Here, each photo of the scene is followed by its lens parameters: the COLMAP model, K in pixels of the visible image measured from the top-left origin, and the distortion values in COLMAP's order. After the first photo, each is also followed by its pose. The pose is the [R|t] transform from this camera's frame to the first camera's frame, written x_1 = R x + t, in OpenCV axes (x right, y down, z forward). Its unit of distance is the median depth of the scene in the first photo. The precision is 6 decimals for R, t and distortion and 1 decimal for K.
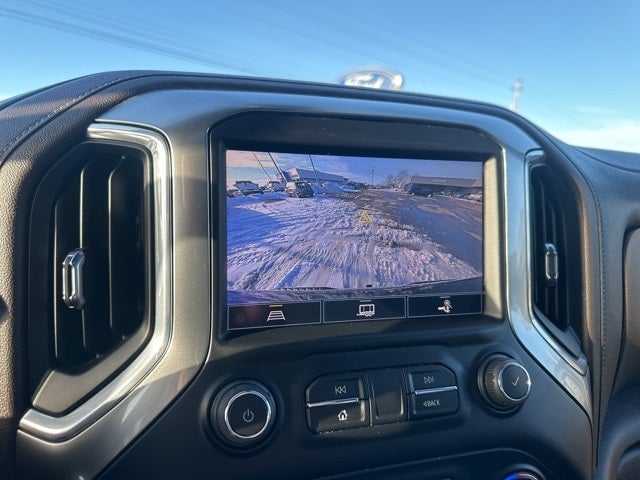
lens RADIAL K [[482.3, 0, 319.9], [0, 482.3, 211.9], [0, 0, 1]] dist [-0.060894, -0.000768]
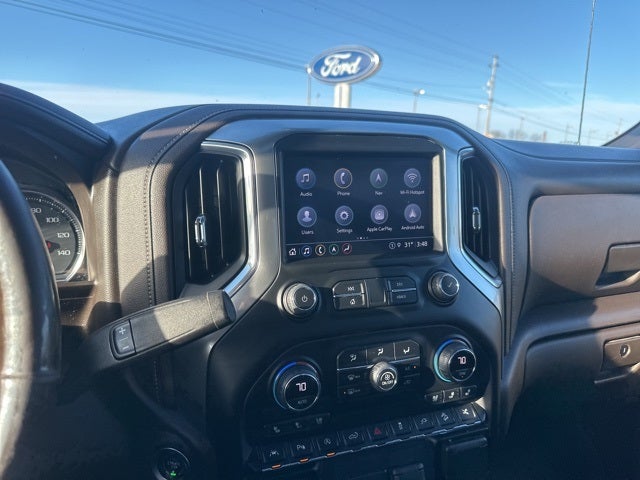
lens RADIAL K [[469.5, 0, 329.5], [0, 469.5, 237.7], [0, 0, 1]] dist [0.066993, -0.107340]
pose [[0.997945, -0.029727, 0.056764, -0.112865], [0.024127, 0.995002, 0.096900, 0.004822], [-0.059361, -0.095332, 0.993674, -0.633734]]
